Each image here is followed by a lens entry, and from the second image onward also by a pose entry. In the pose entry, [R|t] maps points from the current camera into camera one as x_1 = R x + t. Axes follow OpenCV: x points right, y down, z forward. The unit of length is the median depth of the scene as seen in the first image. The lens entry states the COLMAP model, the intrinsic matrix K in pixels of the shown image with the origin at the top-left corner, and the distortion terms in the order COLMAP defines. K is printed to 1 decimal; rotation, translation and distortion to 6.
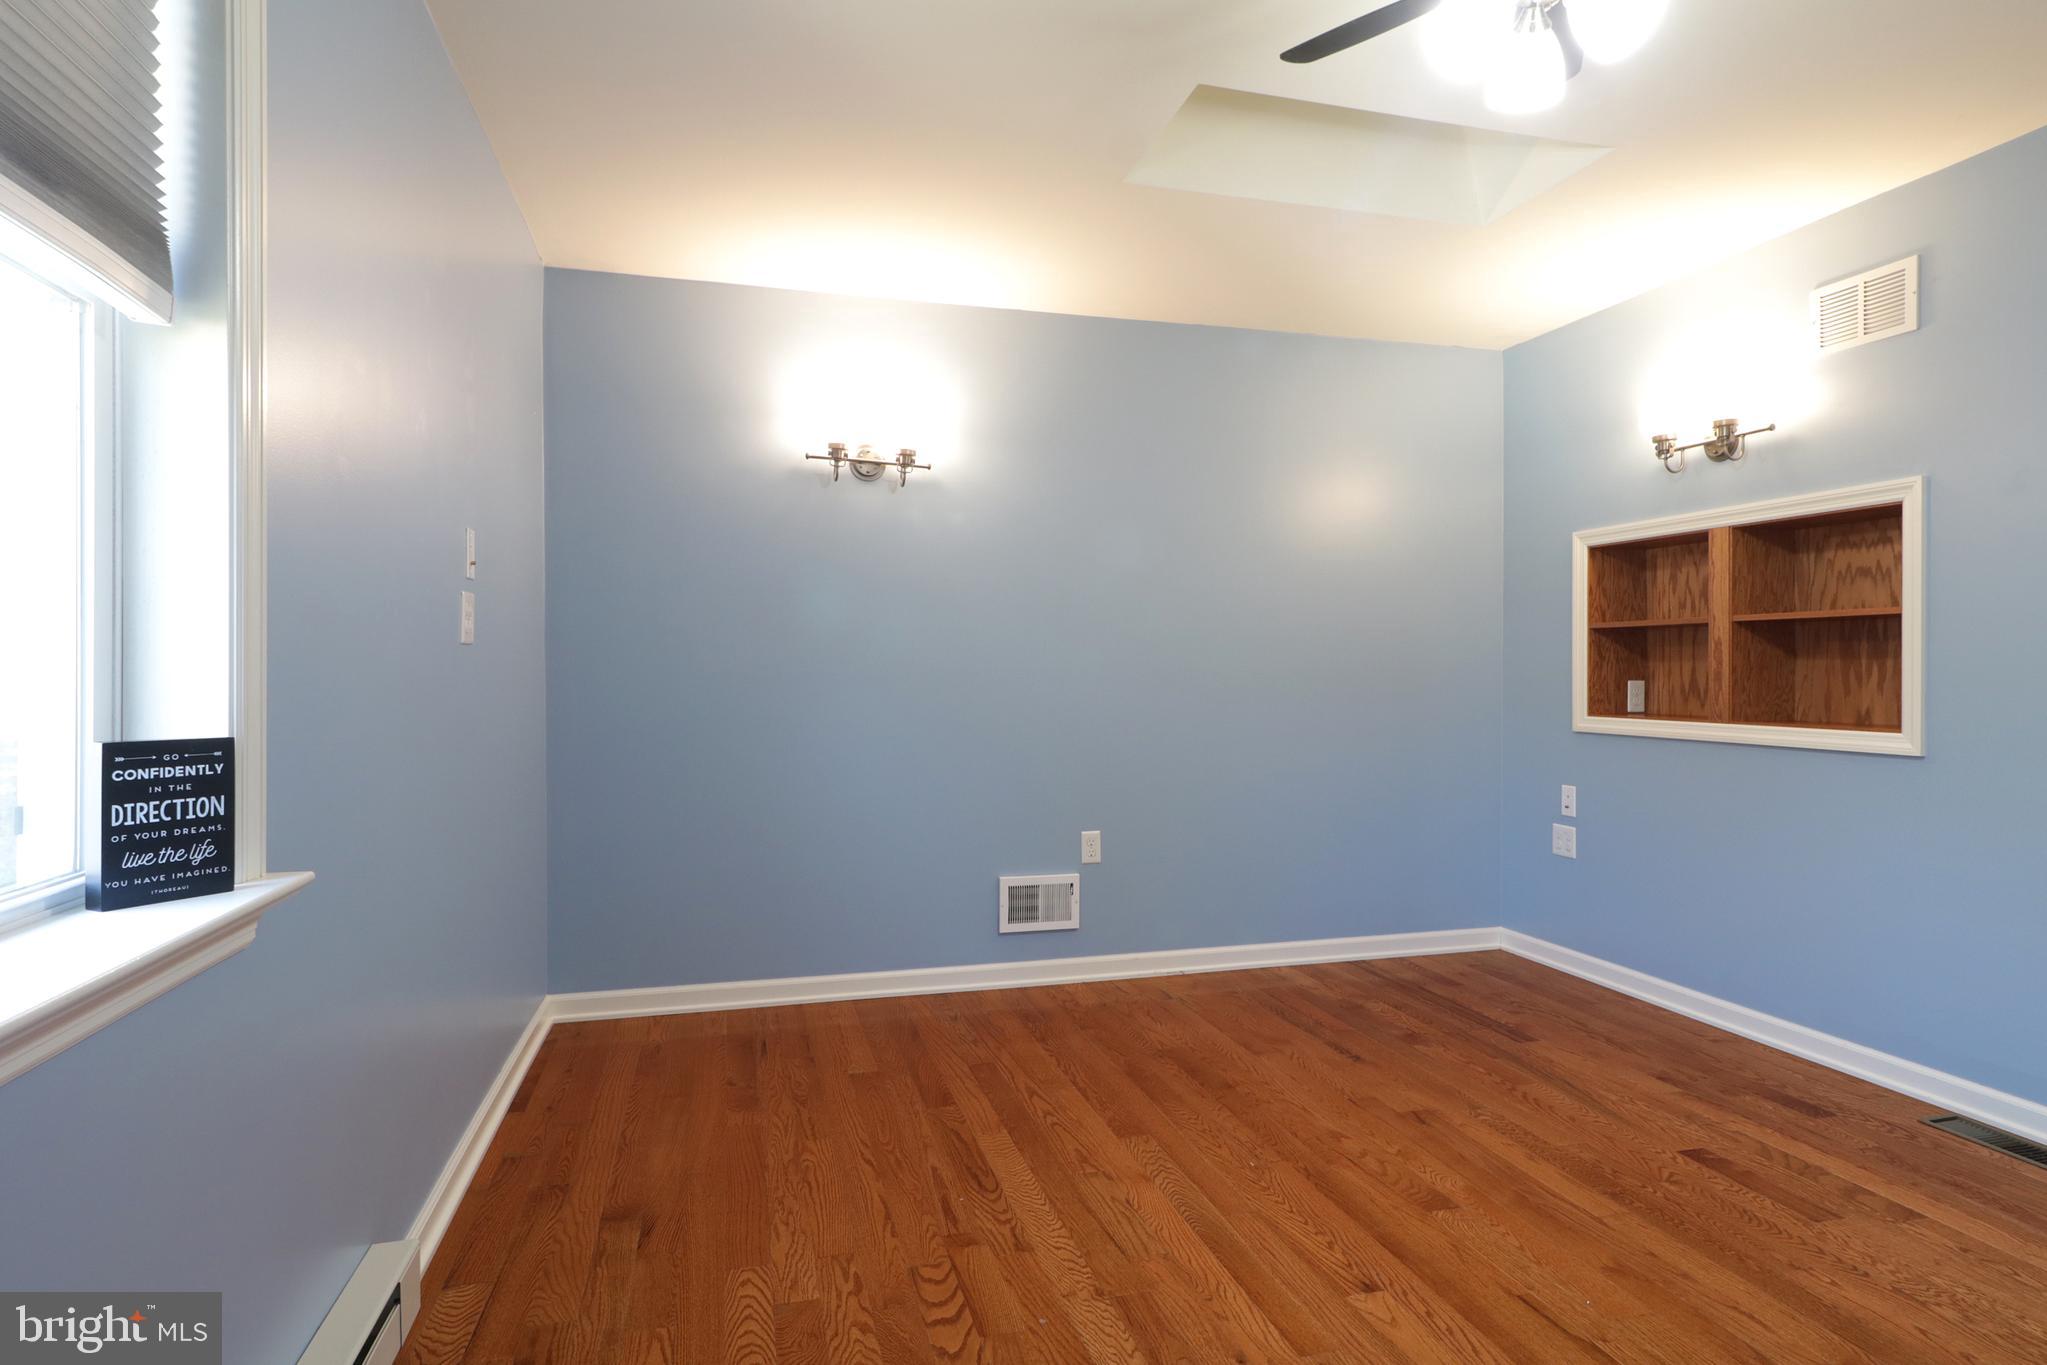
lens RADIAL K [[1085.9, 0, 1027.9], [0, 1085.9, 680.7], [0, 0, 1]] dist [0.007799, 0.001329]
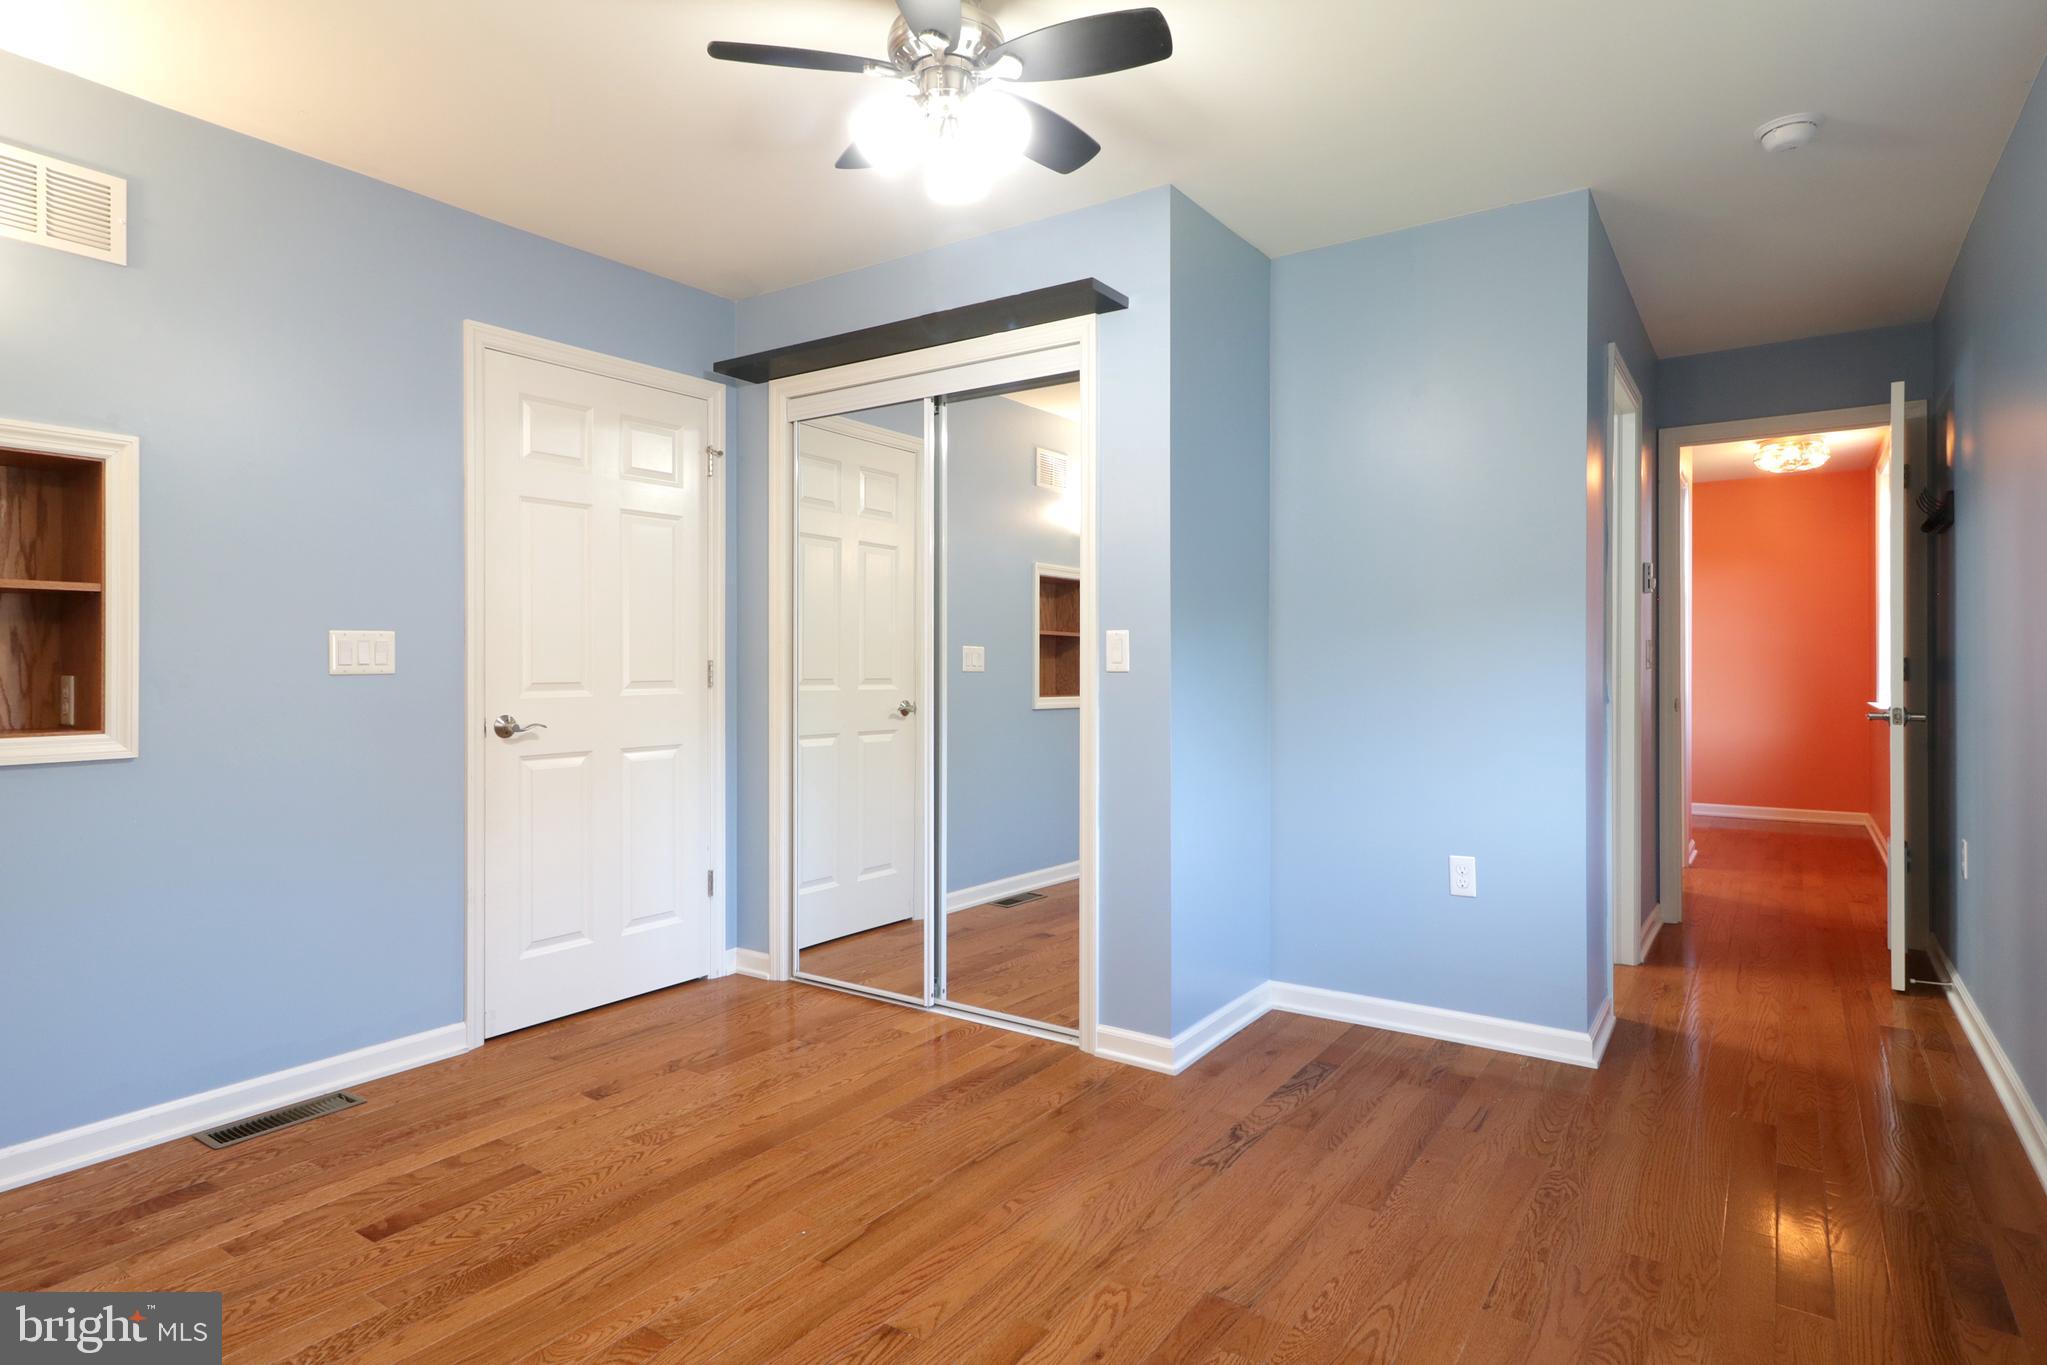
lens RADIAL K [[1085.9, 0, 1030.6], [0, 1085.9, 665.9], [0, 0, 1]] dist [0.007799, 0.001329]
pose [[-0.651727, -0.002558, 0.758449, -0.347606], [0.003696, 0.999972, 0.006548, -0.008285], [-0.758444, 0.007071, -0.651699, 1.135352]]
